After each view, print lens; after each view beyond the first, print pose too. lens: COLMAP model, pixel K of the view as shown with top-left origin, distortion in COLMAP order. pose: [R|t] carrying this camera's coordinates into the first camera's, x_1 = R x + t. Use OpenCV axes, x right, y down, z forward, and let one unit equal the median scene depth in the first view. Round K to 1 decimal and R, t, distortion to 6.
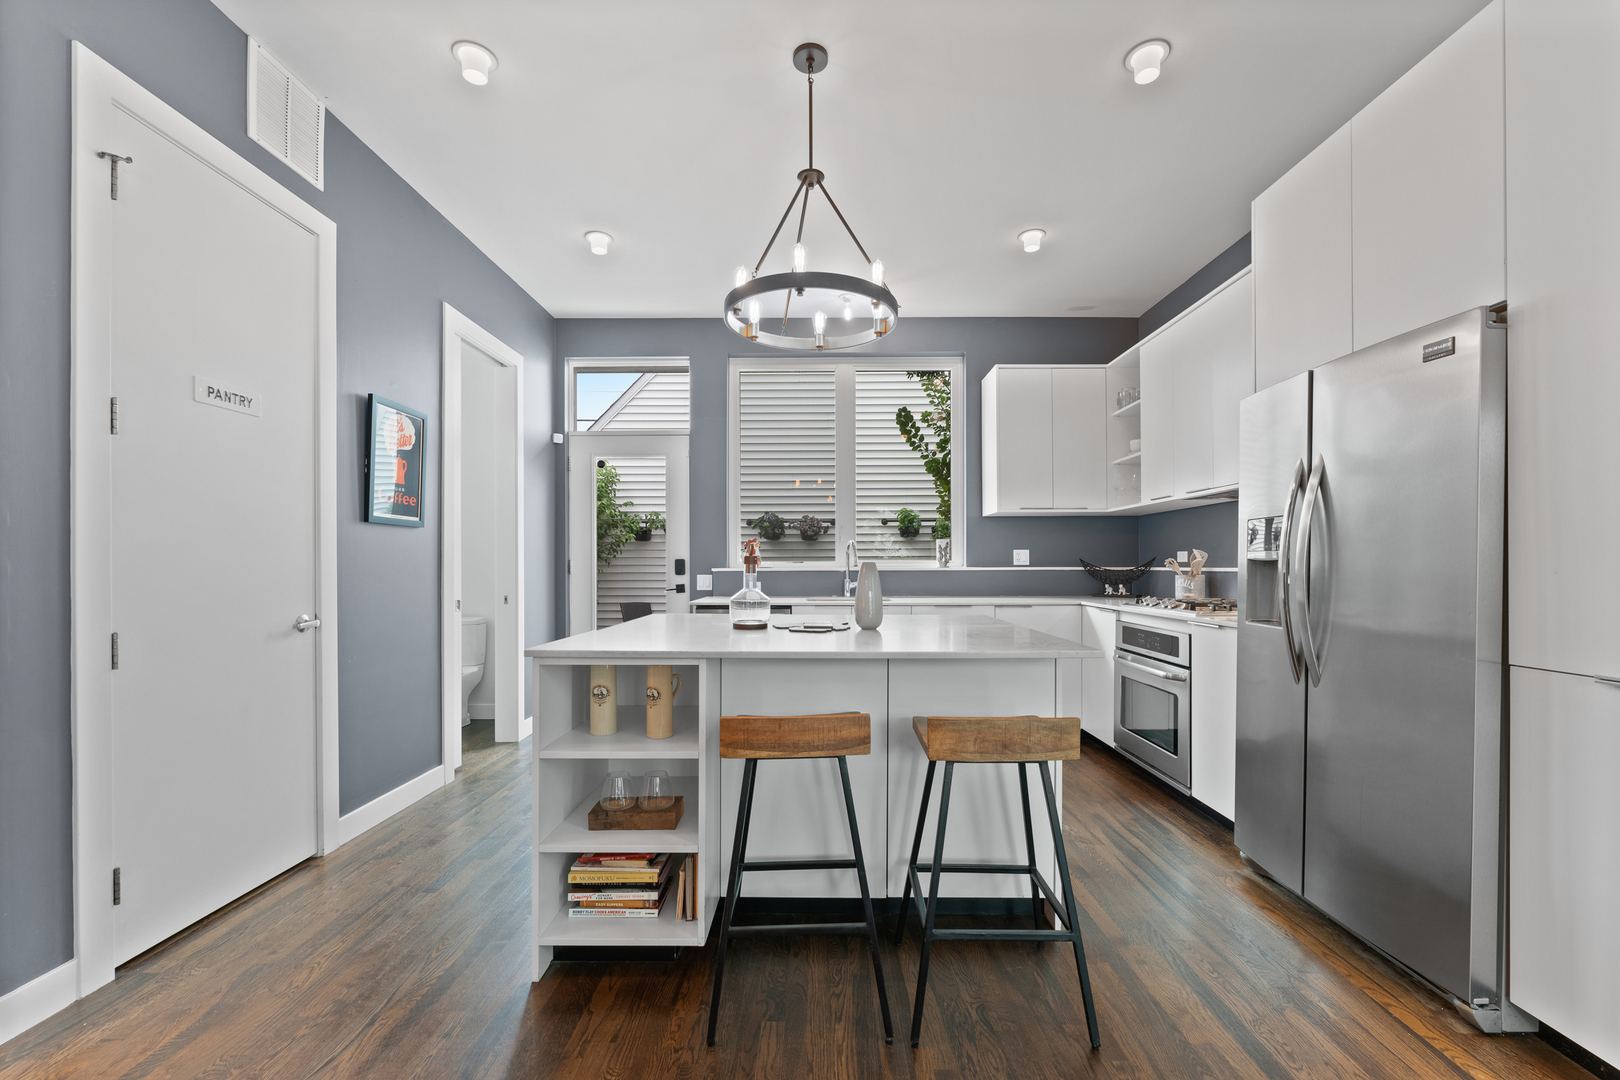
lens RADIAL K [[653.8, 0, 807.8], [0, 653.8, 556.4], [0, 0, 1]] dist [-0.007424, 0.001703]
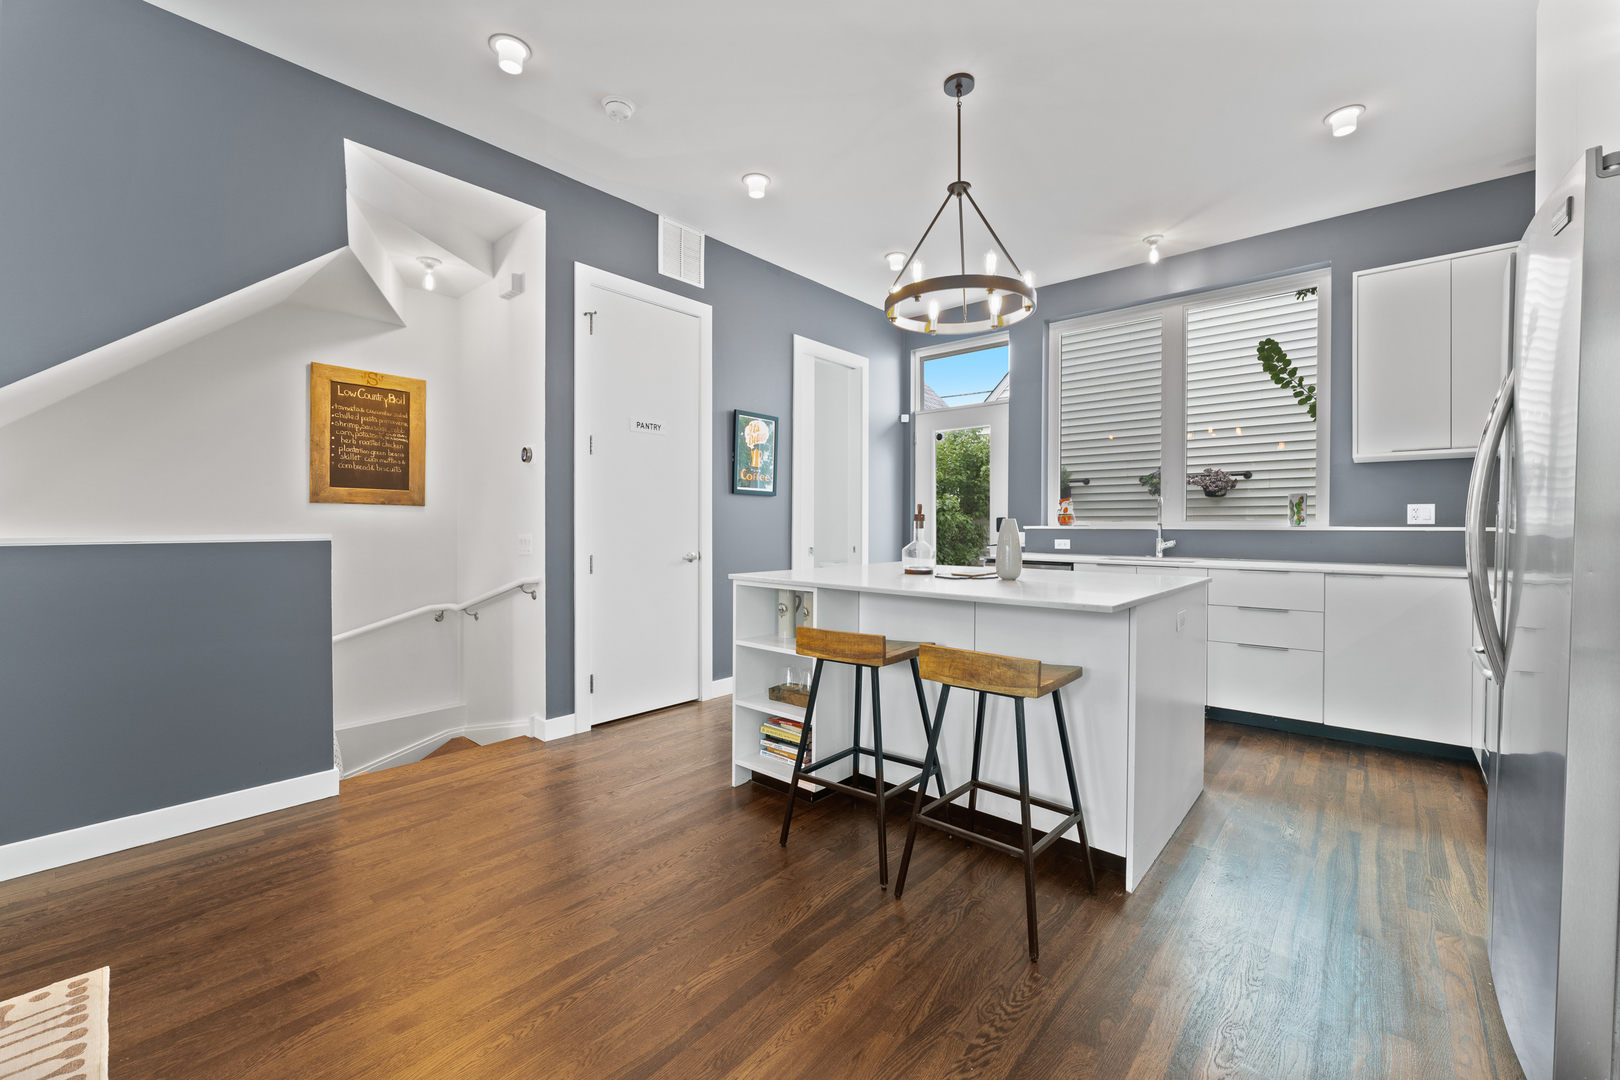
lens RADIAL K [[653.8, 0, 832.3], [0, 653.8, 520.0], [0, 0, 1]] dist [-0.007424, 0.001703]
pose [[0.766088, -0.000210, -0.642736, 0.440999], [0.003856, 0.999983, 0.004270, 0.003328], [0.642725, -0.005749, 0.766076, -0.027326]]
